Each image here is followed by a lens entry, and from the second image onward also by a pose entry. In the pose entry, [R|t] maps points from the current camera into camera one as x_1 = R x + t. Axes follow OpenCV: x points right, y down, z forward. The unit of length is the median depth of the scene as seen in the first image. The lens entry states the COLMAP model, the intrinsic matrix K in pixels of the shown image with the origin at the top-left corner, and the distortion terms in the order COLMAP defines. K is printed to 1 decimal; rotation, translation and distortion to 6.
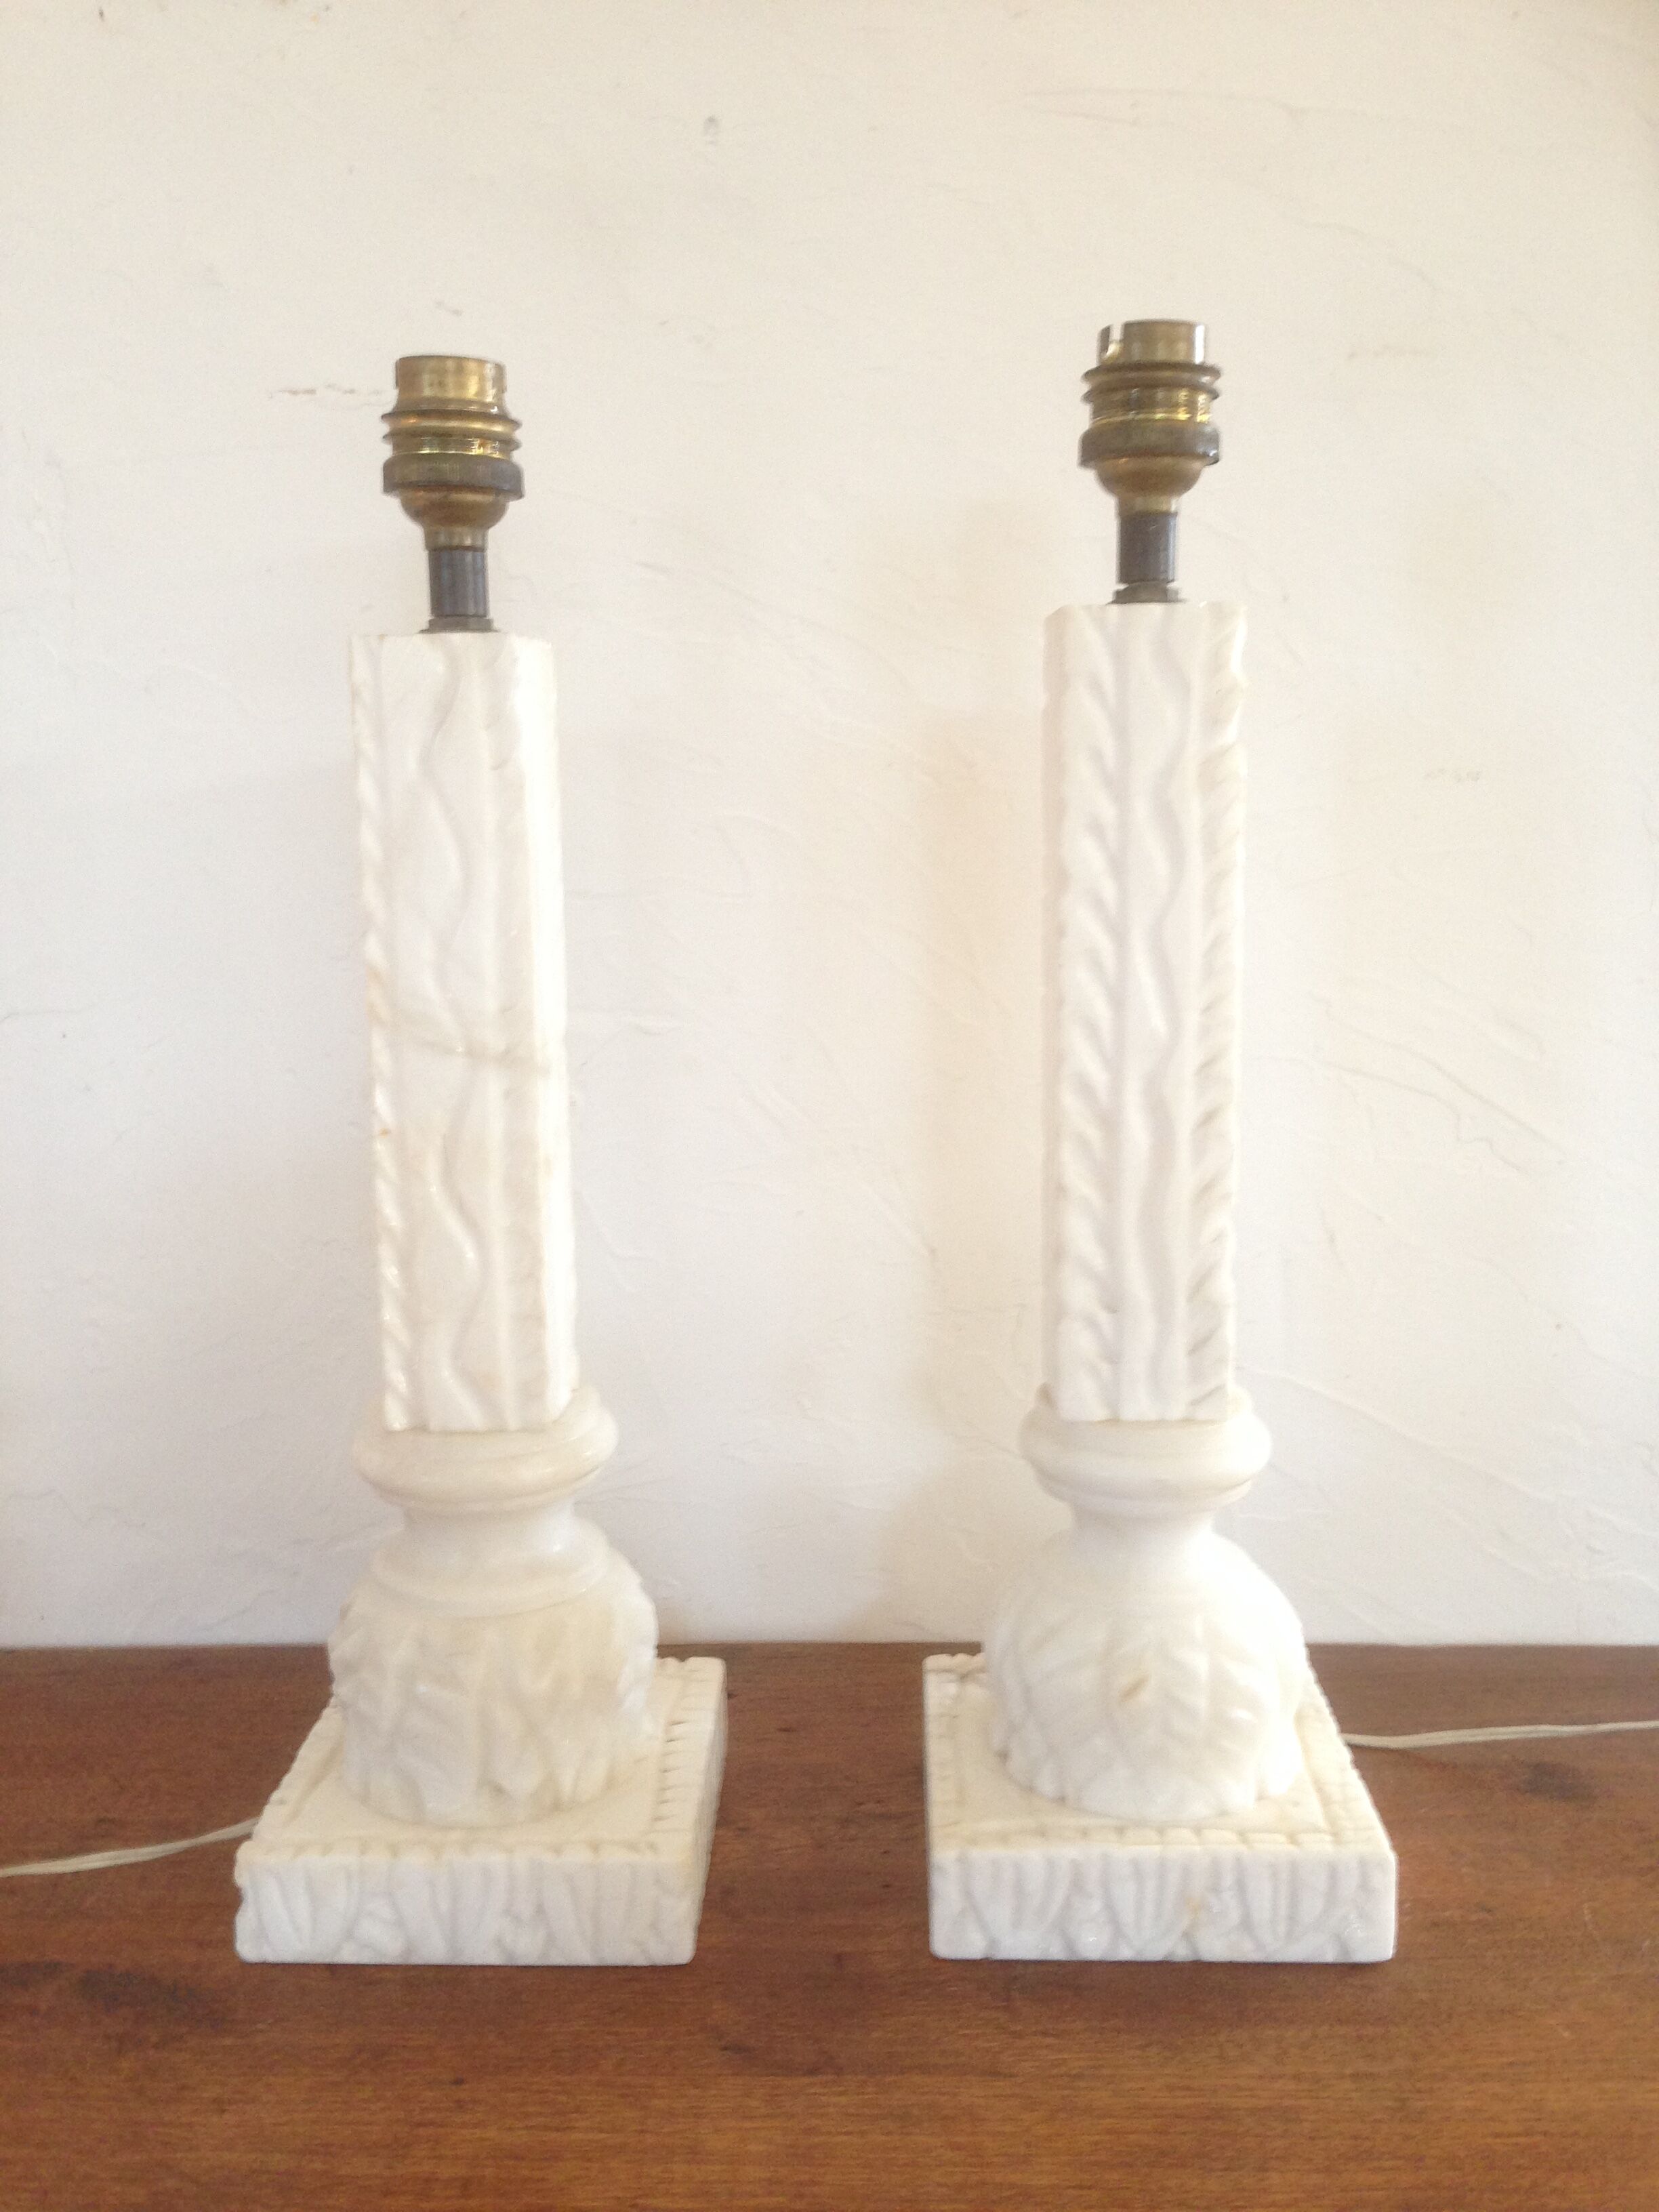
lens RADIAL K [[2065.2, 0, 820.3], [0, 2065.2, 1105.6], [0, 0, 1]] dist [0.097346, -0.130136]
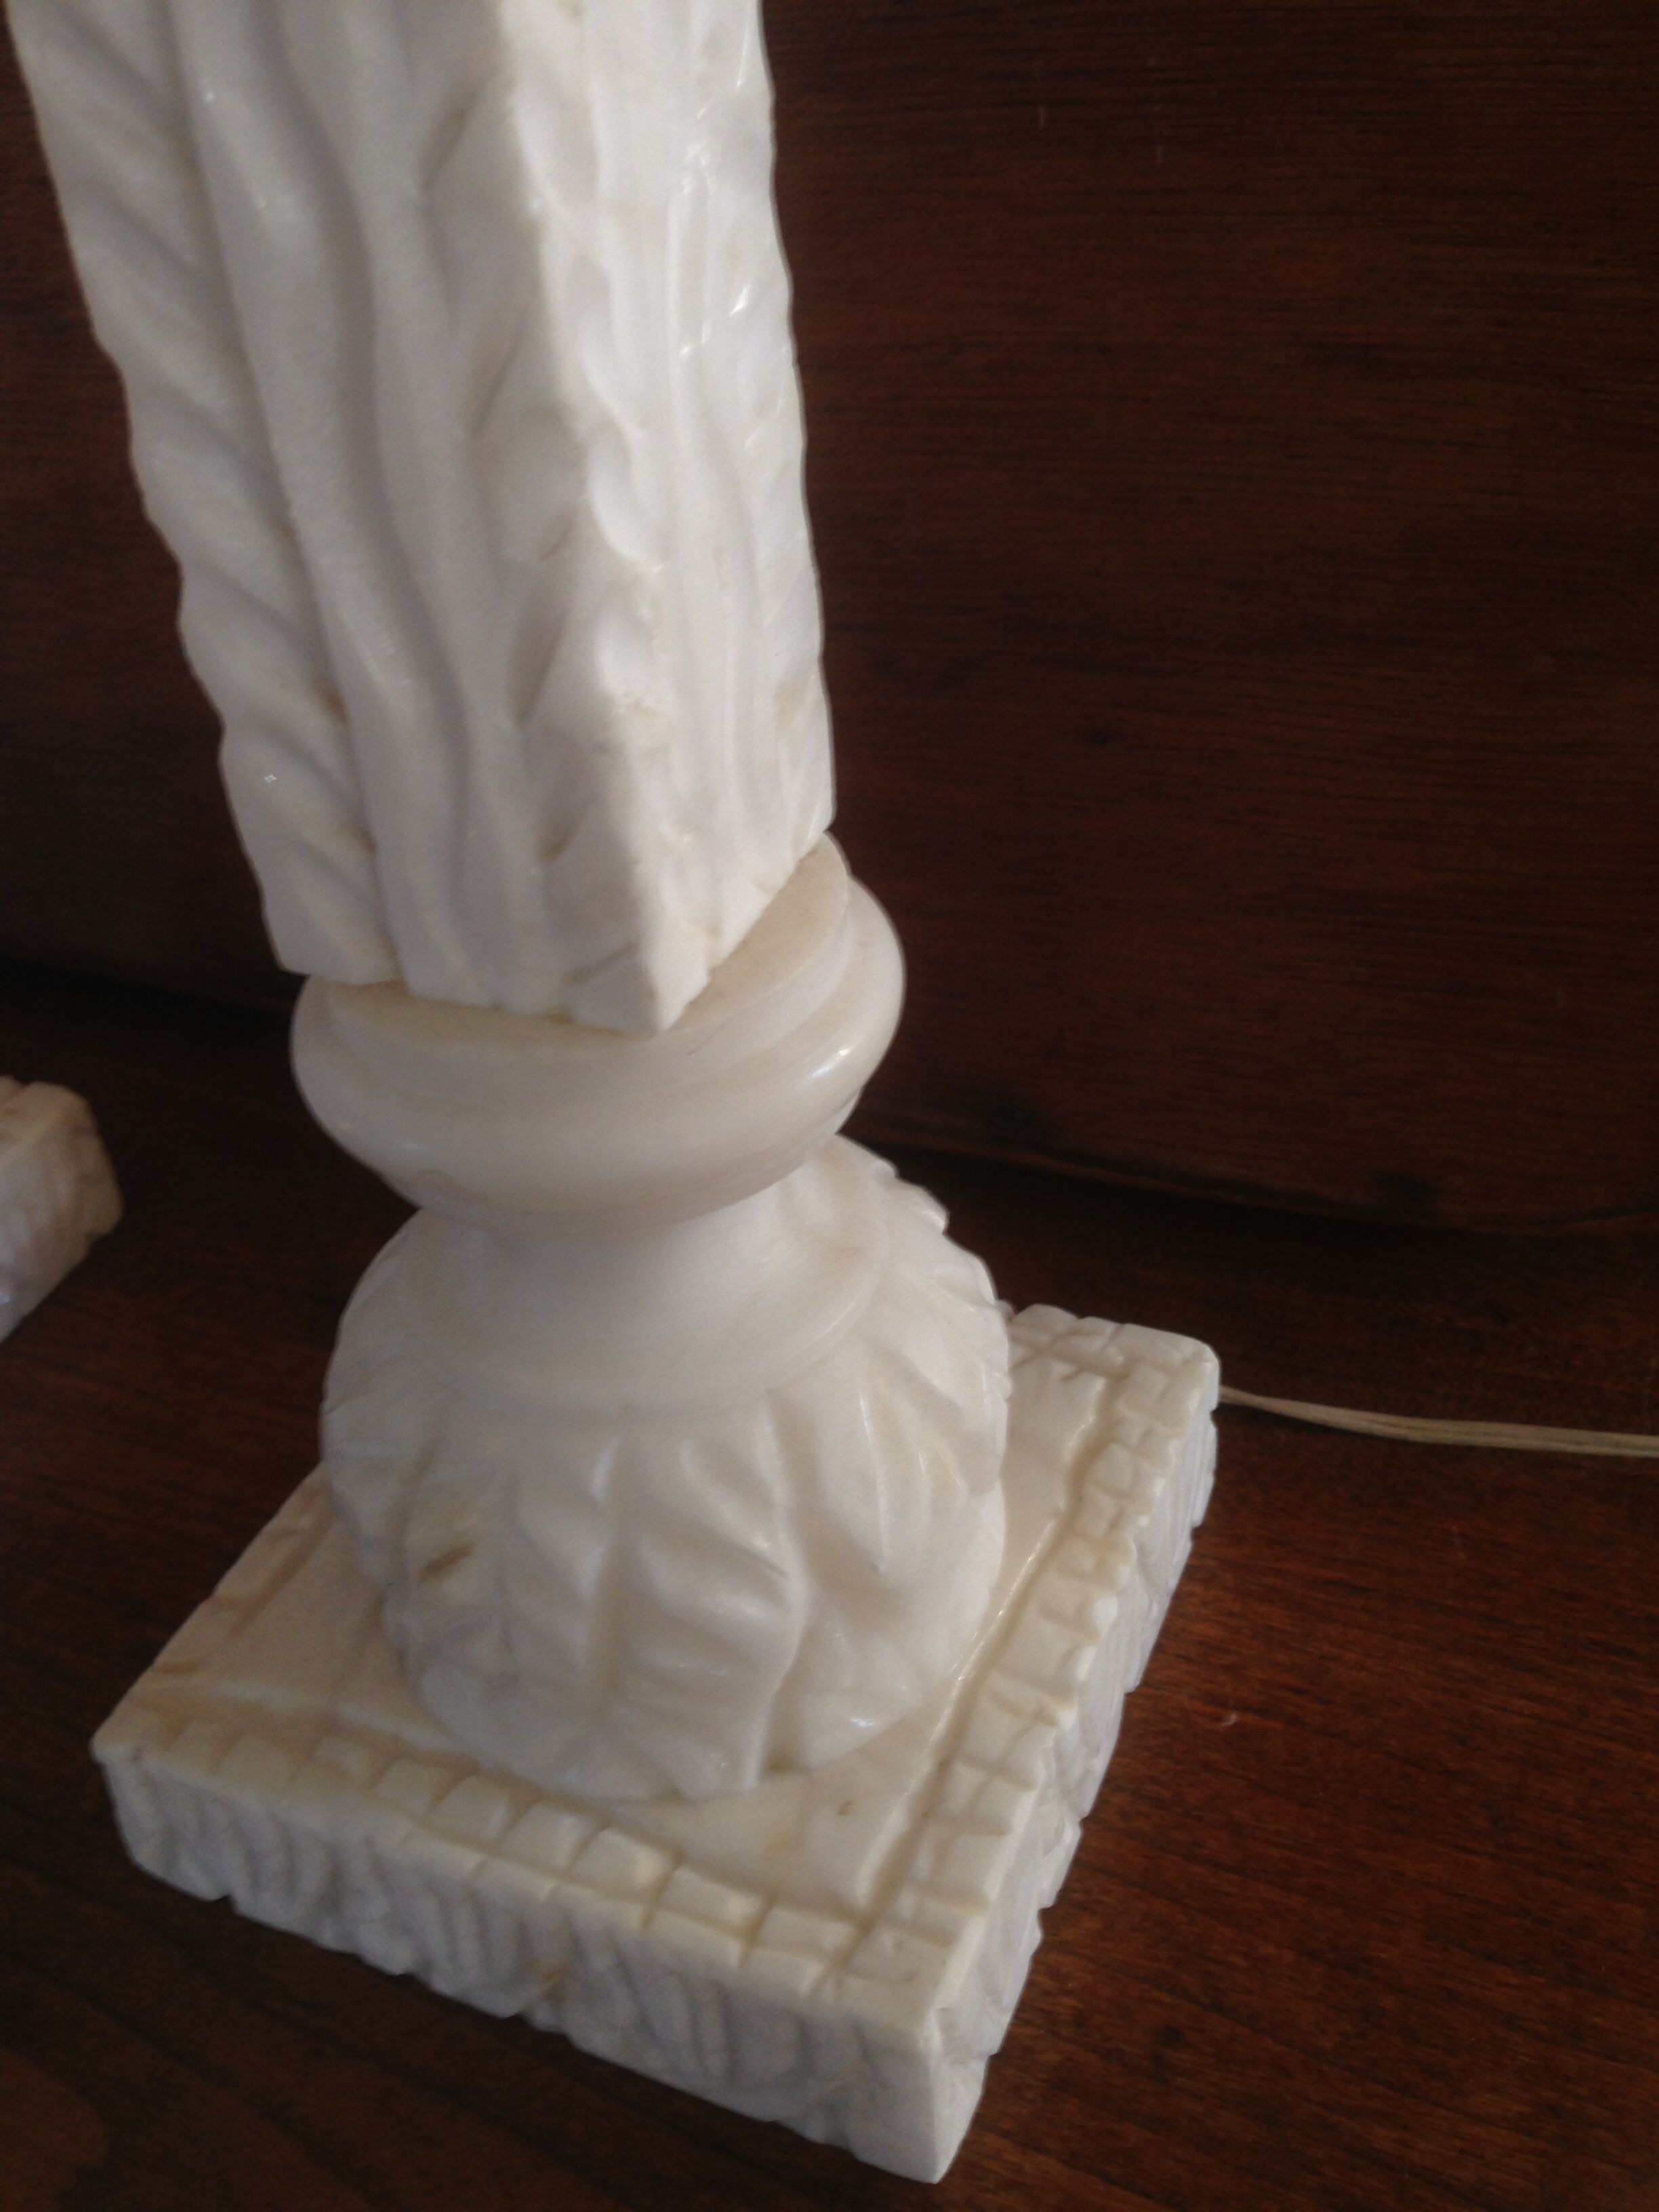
lens RADIAL K [[2065.2, 0, 820.3], [0, 2065.2, 1105.6], [0, 0, 1]] dist [0.097346, -0.130136]
pose [[0.922291, 0.172657, -0.345786, 0.363272], [0.006963, 0.887103, 0.461518, -0.008725], [0.386433, -0.428062, 0.816965, 0.717290]]
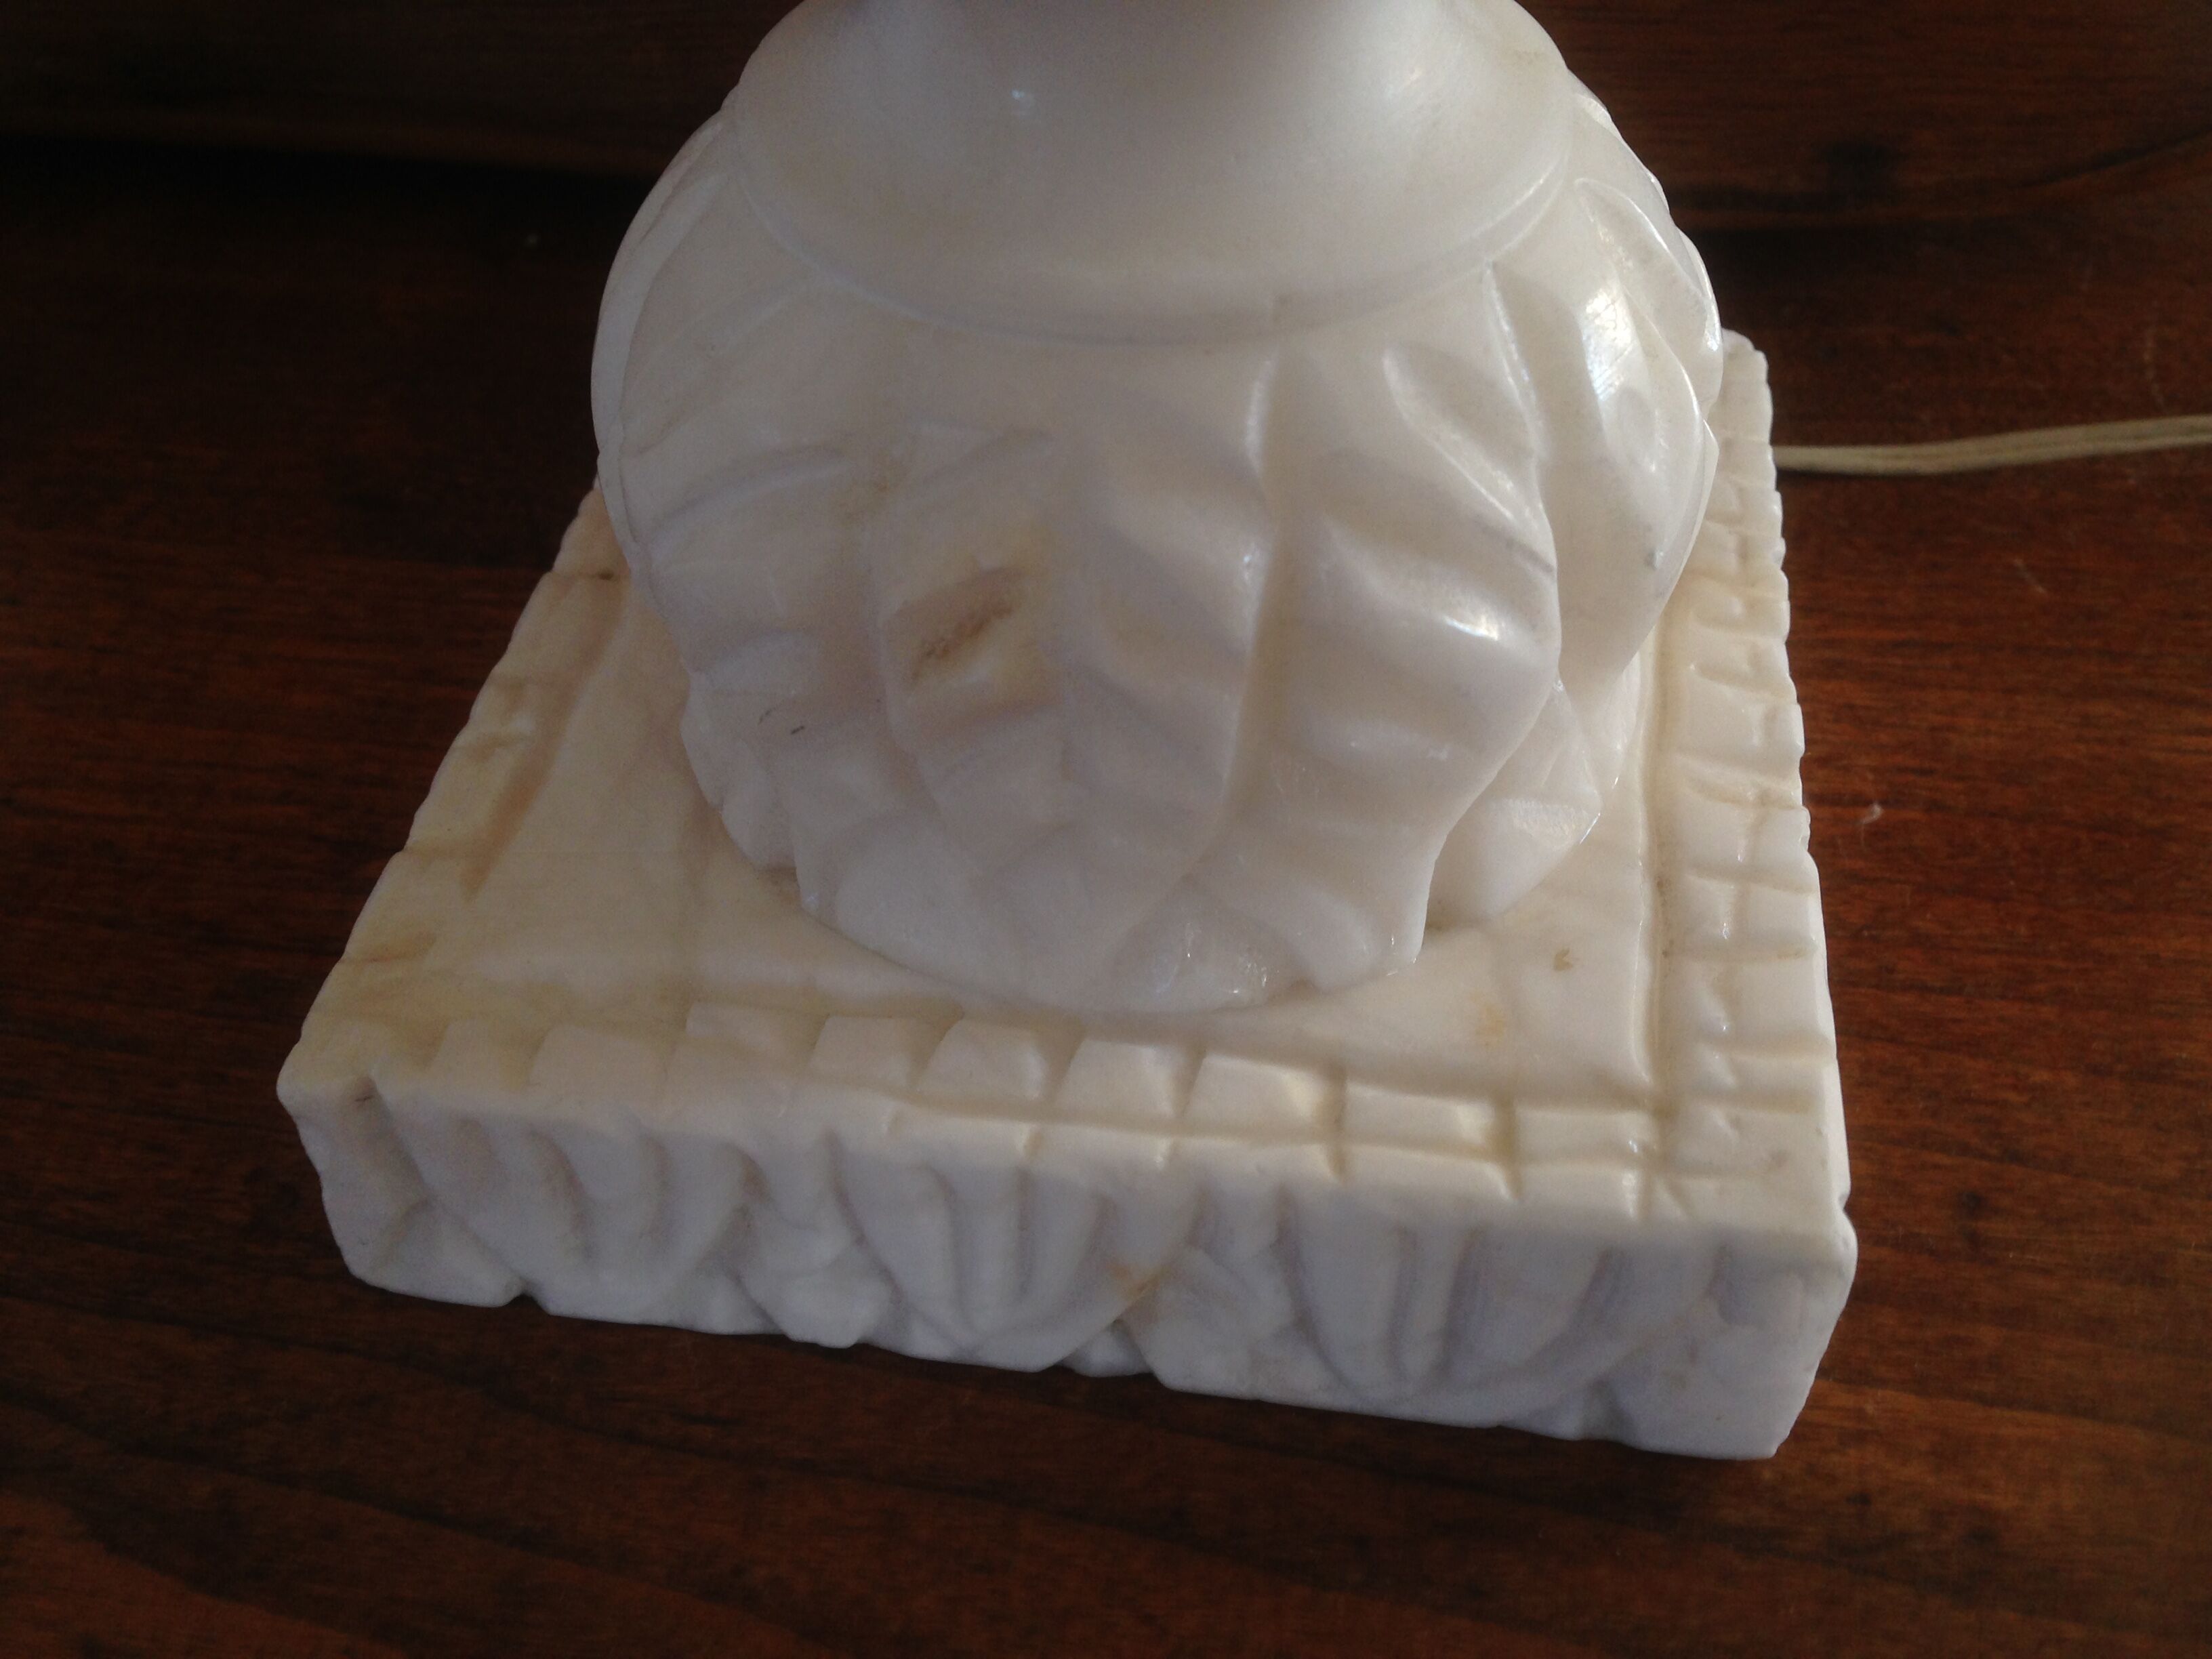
lens RADIAL K [[2065.2, 0, 1112.4], [0, 2065.2, 840.5], [0, 0, 1]] dist [0.097346, -0.130136]
pose [[0.992867, 0.083032, -0.085566, 0.194052], [-0.016805, 0.807946, 0.589017, 0.153909], [0.118040, -0.583377, 0.803578, 0.791796]]
